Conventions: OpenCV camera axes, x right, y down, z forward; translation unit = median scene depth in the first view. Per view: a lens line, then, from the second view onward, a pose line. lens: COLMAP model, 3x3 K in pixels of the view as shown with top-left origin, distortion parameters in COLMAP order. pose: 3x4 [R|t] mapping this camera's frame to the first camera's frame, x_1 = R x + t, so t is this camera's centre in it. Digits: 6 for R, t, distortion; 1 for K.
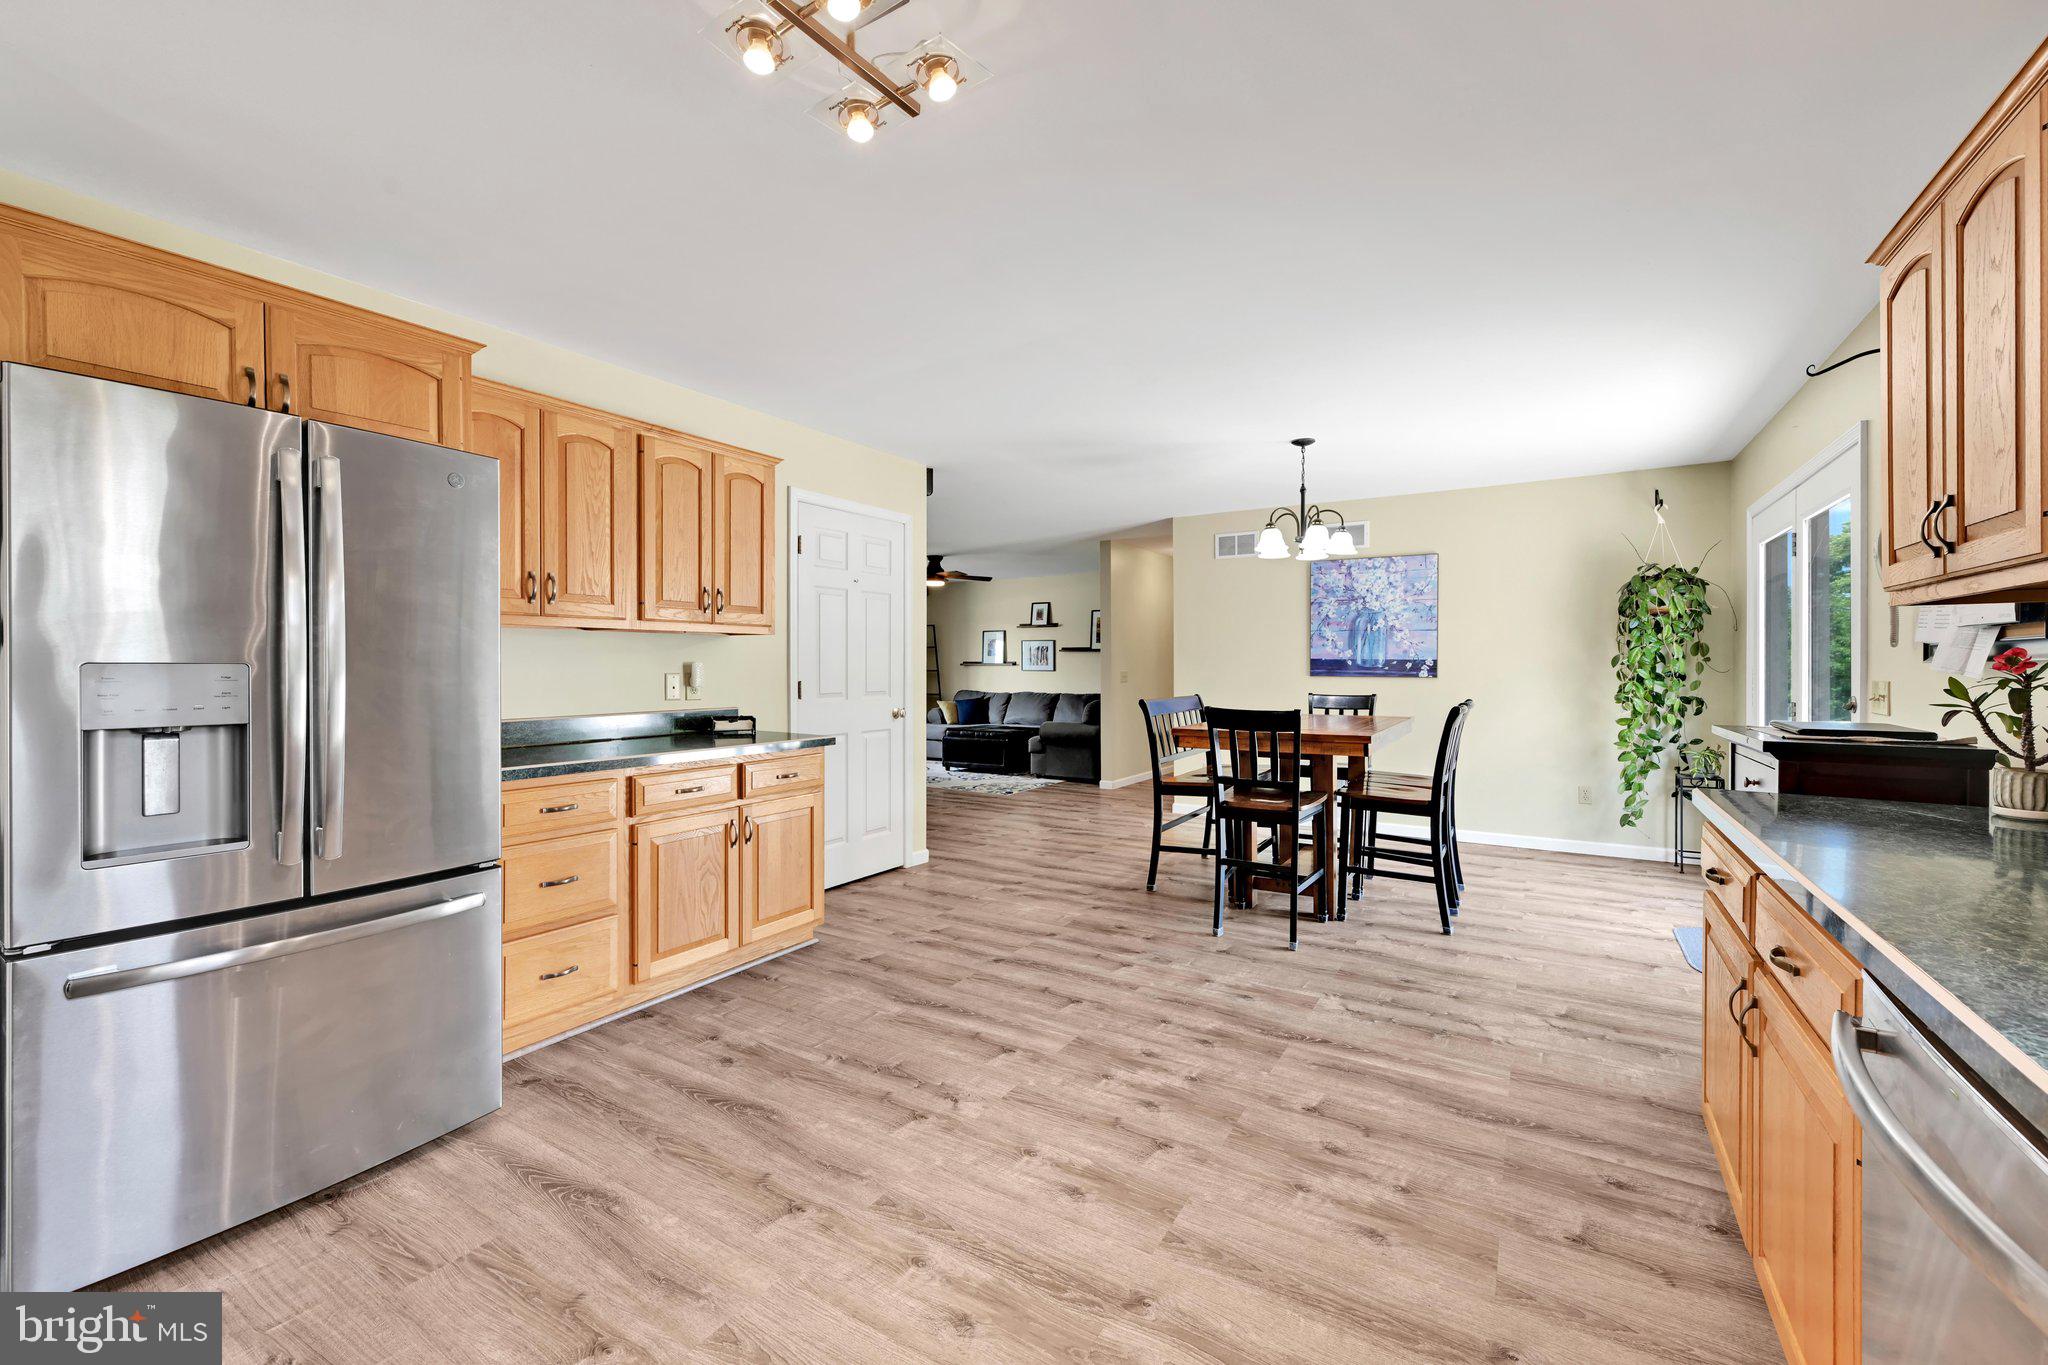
lens RADIAL K [[821.4, 0, 1033.4], [0, 821.4, 675.1], [0, 0, 1]] dist [0.000170, 0.000469]
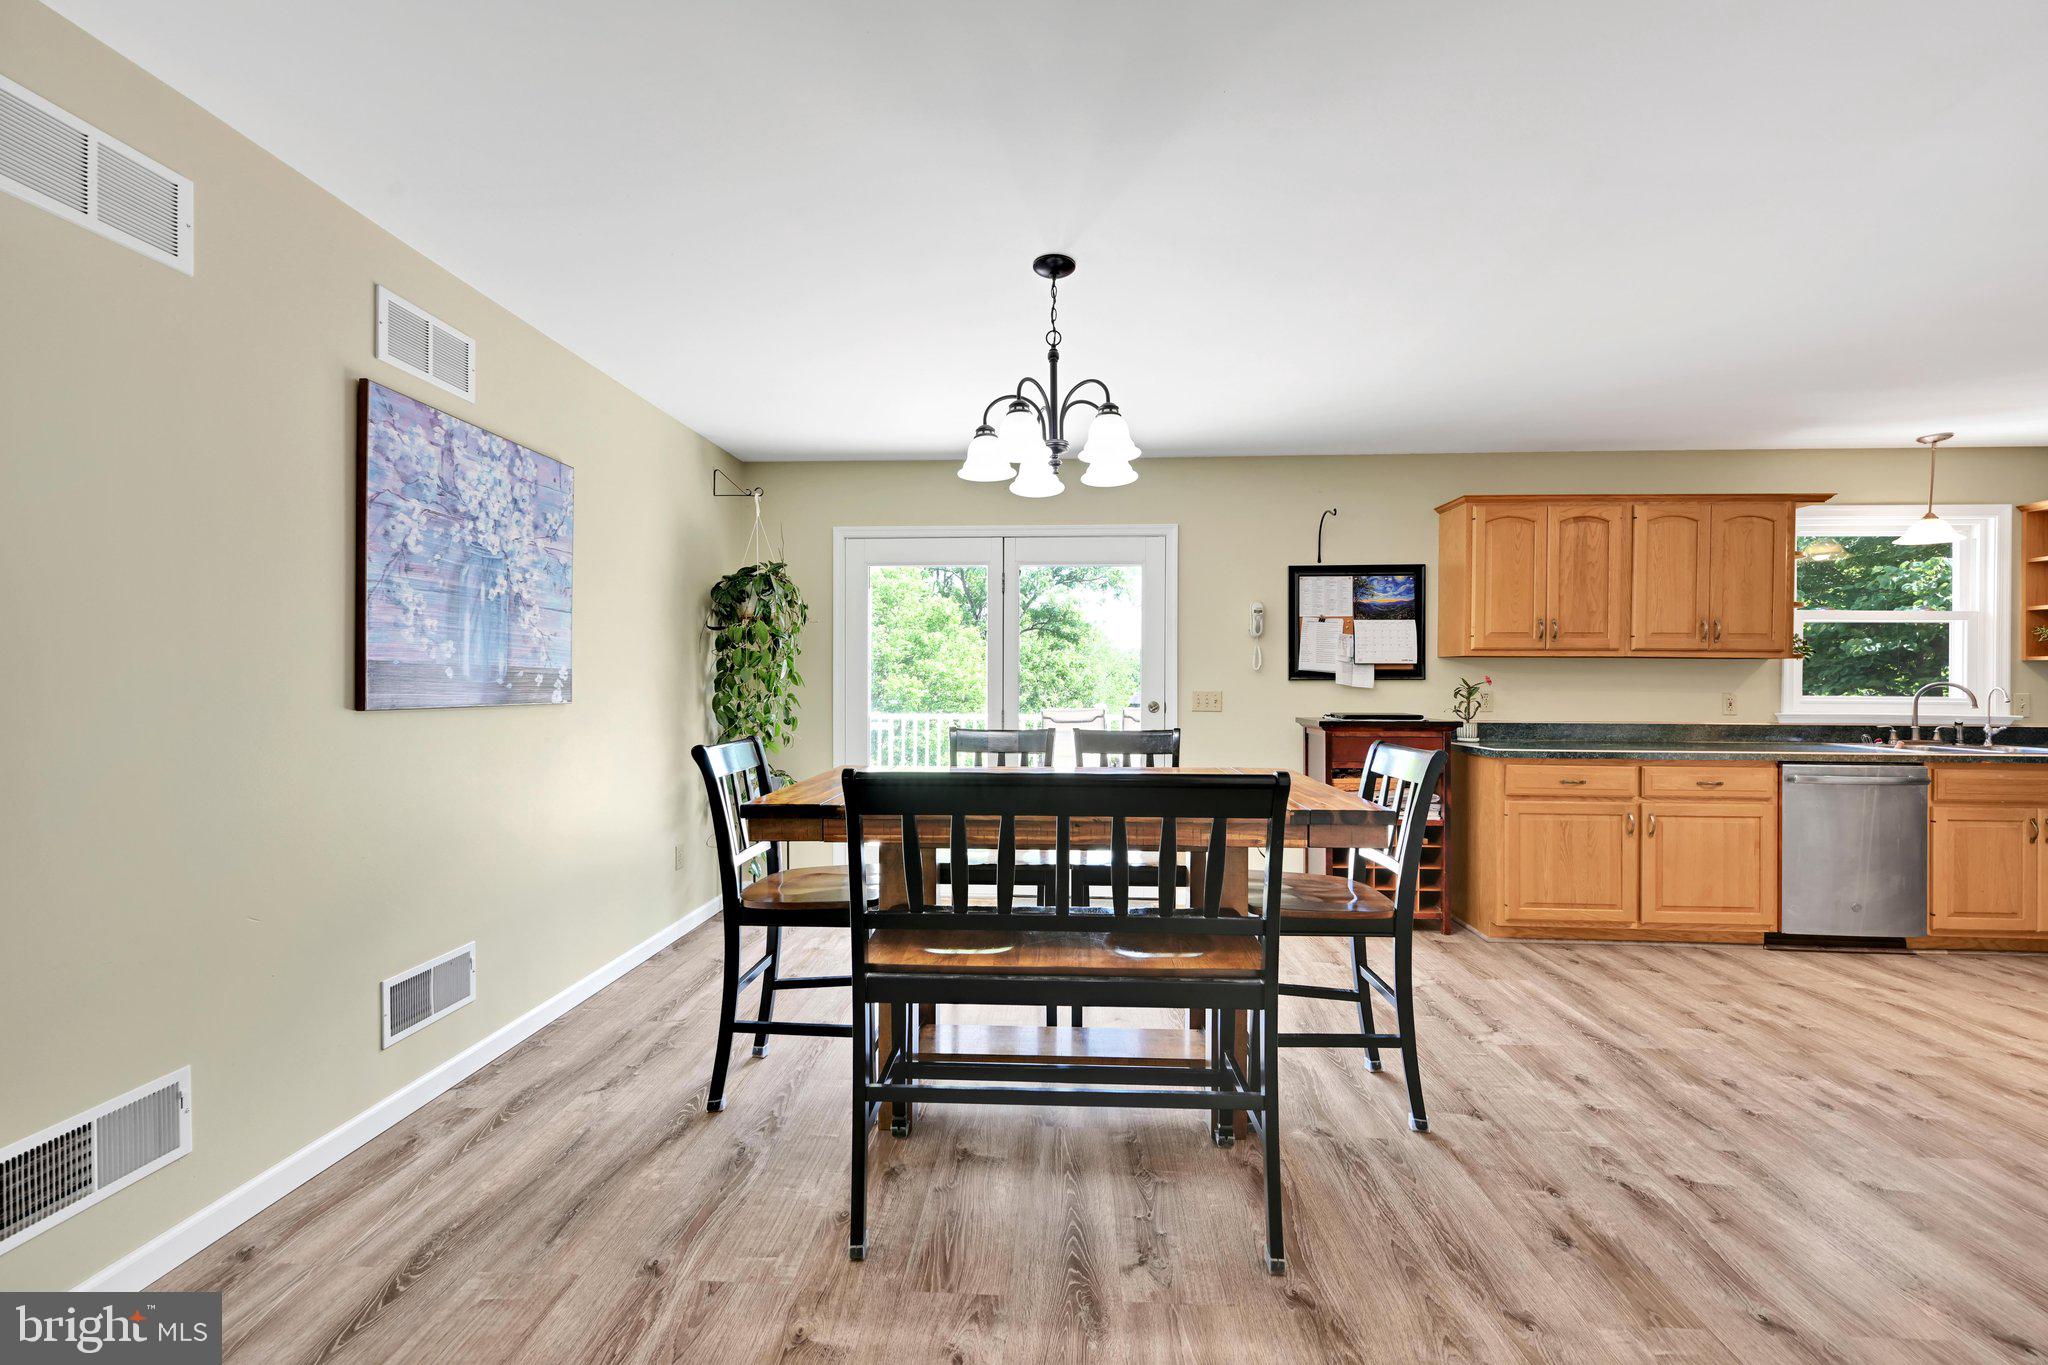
lens RADIAL K [[808.5, 0, 1024.0], [0, 808.5, 682.5], [0, 0, 1]] dist [0.000770, 0.000391]
pose [[-0.473278, -0.003510, 0.880906, -0.194228], [0.006647, 0.999949, 0.007555, -0.022415], [-0.880888, 0.009432, -0.473231, 1.855034]]
